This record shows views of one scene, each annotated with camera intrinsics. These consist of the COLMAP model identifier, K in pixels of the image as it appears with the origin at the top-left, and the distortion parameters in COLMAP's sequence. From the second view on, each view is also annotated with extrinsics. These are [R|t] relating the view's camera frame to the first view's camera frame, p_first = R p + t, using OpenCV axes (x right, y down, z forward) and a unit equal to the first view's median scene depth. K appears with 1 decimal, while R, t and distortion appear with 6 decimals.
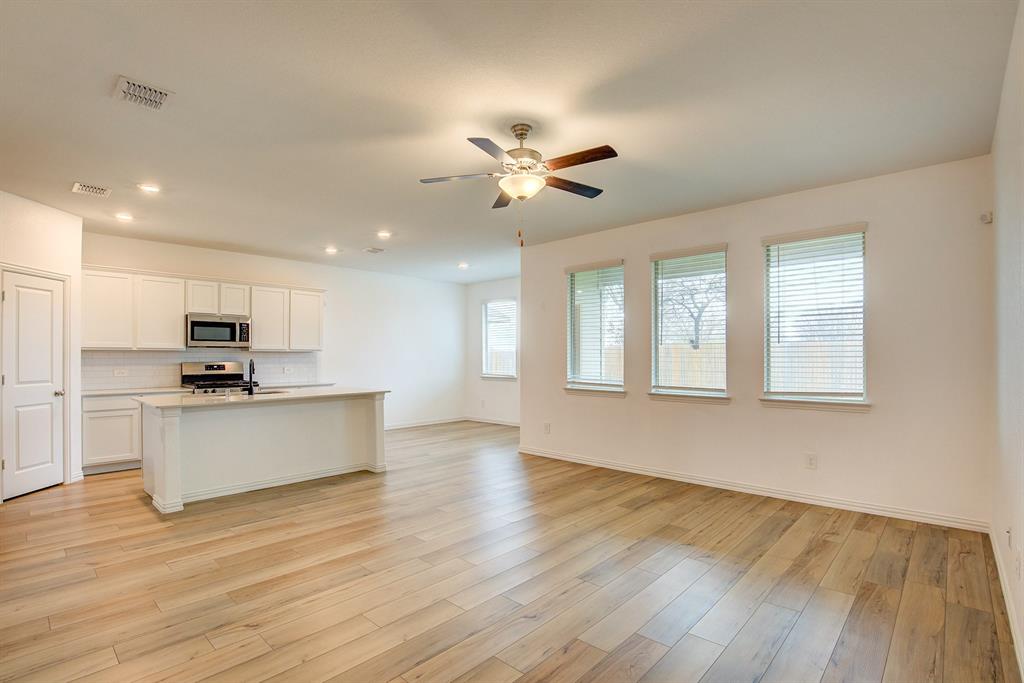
lens RADIAL K [[486.4, 0, 508.8], [0, 486.4, 354.0], [0, 0, 1]] dist [-0.031450, 0.000677]
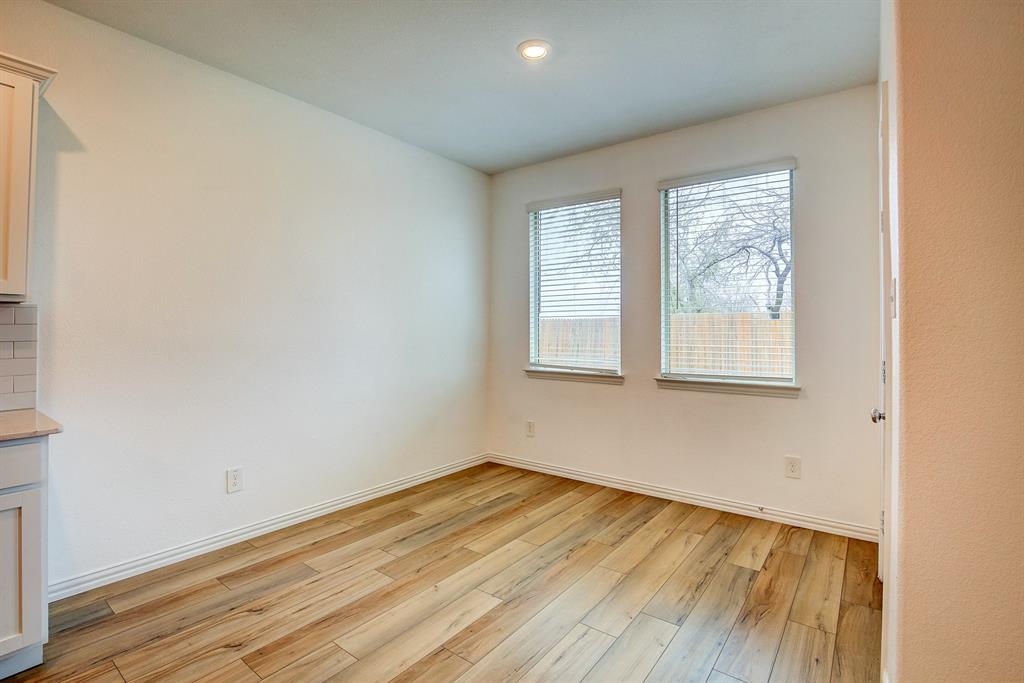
lens RADIAL K [[476.1, 0, 515.4], [0, 476.1, 328.1], [0, 0, 1]] dist [-0.022652, -0.000019]
pose [[0.994776, 0.004494, 0.101982, -0.180389], [-0.004873, 0.999982, 0.003463, 0.008674], [-0.101964, -0.003942, 0.994780, 0.890625]]
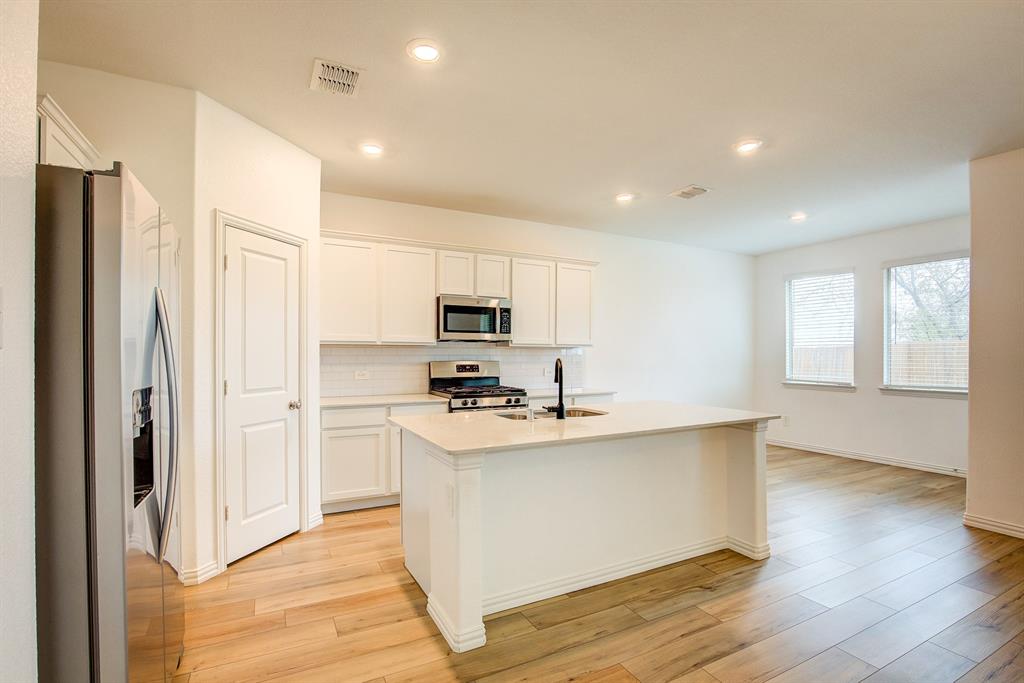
lens RADIAL K [[475.8, 0, 508.9], [0, 475.8, 356.0], [0, 0, 1]] dist [-0.029796, 0.000199]
pose [[0.941446, 0.004680, -0.337131, -0.323746], [-0.001713, 0.999957, 0.009098, 0.002016], [0.337159, -0.007988, 0.941414, 0.348630]]
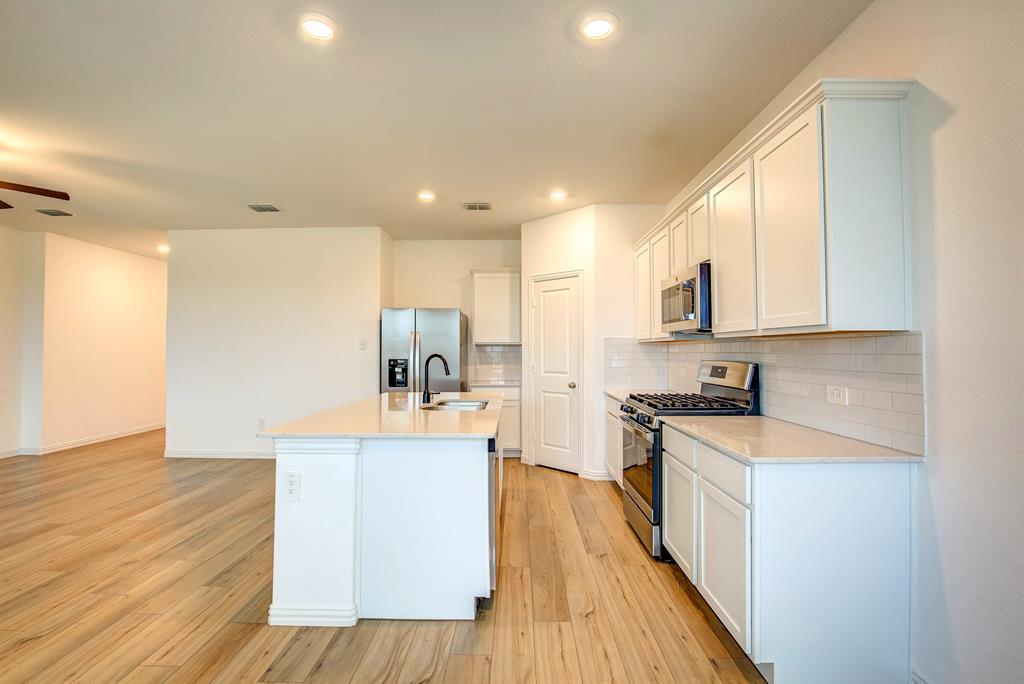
lens RADIAL K [[470.1, 0, 512.0], [0, 470.1, 342.0], [0, 0, 1]] dist [-0.021647, 0.000181]
pose [[-0.742706, -0.011507, -0.669518, -0.125356], [0.002535, 0.999797, -0.019995, 0.006088], [0.669613, -0.016548, -0.742526, 1.314969]]
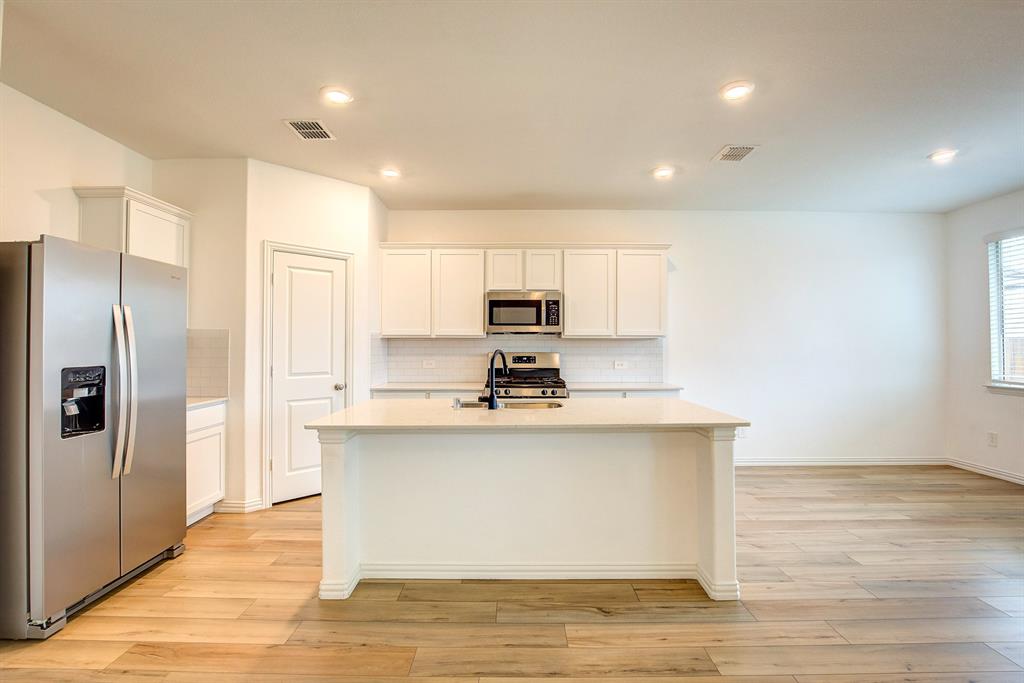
lens RADIAL K [[470.3, 0, 511.9], [0, 470.3, 339.1], [0, 0, 1]] dist [-0.027612, 0.000349]
pose [[0.679104, -0.008757, -0.733990, -0.070385], [0.001943, 0.999947, -0.010133, 0.002563], [0.734039, 0.005455, 0.679085, 0.503340]]
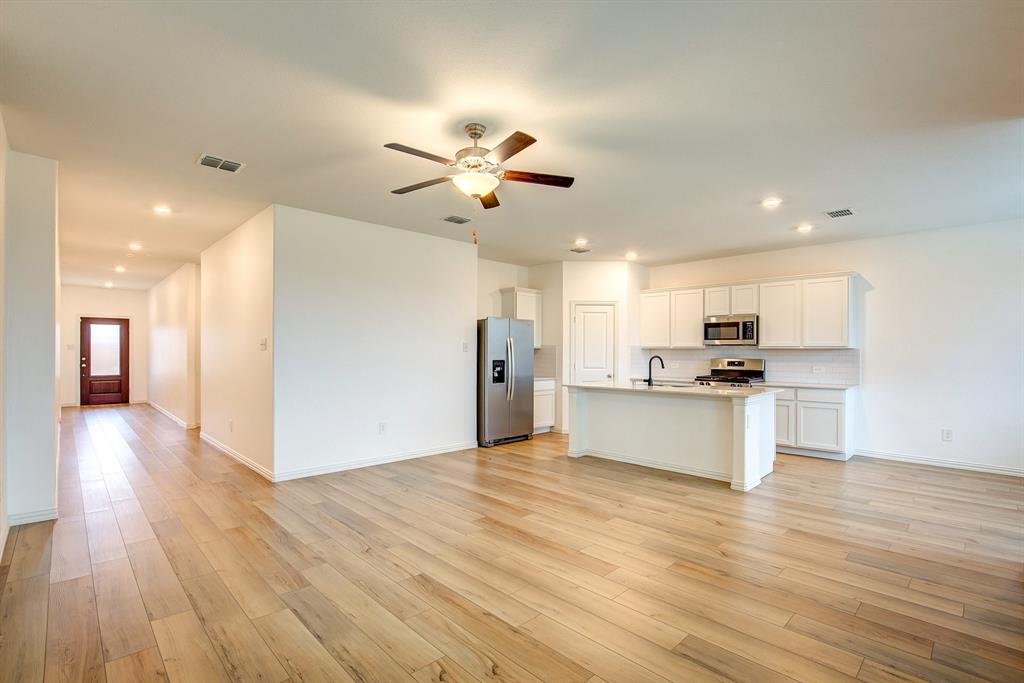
lens RADIAL K [[475.8, 0, 508.9], [0, 475.8, 356.0], [0, 0, 1]] dist [-0.029796, 0.000199]
pose [[-0.051026, 0.009445, -0.998653, 0.524443], [-0.000125, 0.999955, 0.009464, 0.000404], [0.998697, 0.000607, -0.051022, 0.580327]]
